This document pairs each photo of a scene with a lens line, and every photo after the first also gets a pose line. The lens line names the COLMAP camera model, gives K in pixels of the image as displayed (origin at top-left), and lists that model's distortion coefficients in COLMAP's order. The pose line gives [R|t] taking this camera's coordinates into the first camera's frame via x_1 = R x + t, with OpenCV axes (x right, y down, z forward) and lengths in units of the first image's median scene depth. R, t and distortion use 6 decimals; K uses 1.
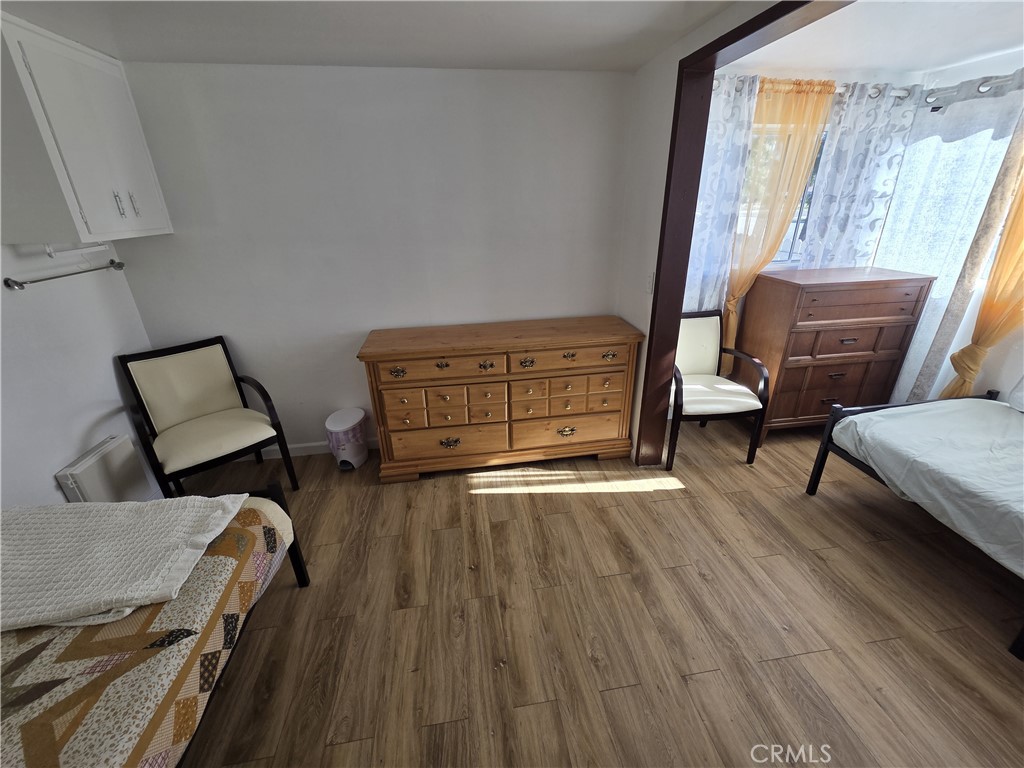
lens RADIAL K [[417.6, 0, 513.5], [0, 417.6, 379.5], [0, 0, 1]] dist [0.001649, -0.000297]
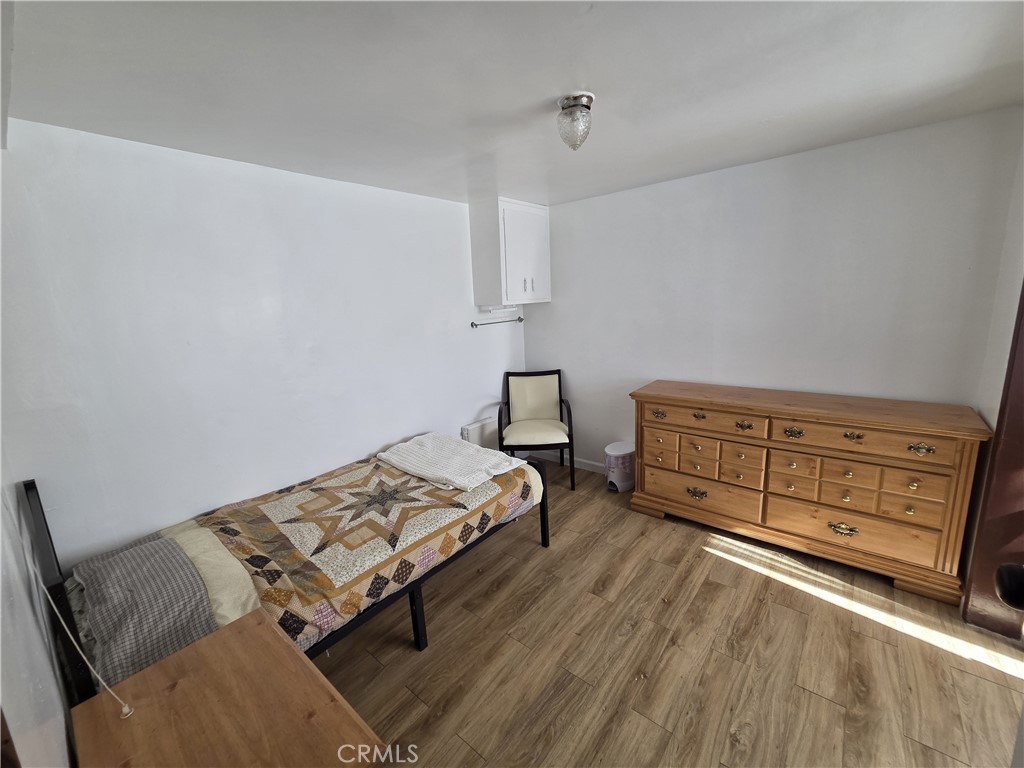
lens RADIAL K [[417.6, 0, 513.5], [0, 417.6, 379.5], [0, 0, 1]] dist [0.001649, -0.000297]
pose [[0.660622, 0.132171, -0.738993, 0.296079], [-0.259683, 0.963843, -0.059757, 0.063483], [0.704375, 0.231381, 0.671058, -0.087757]]
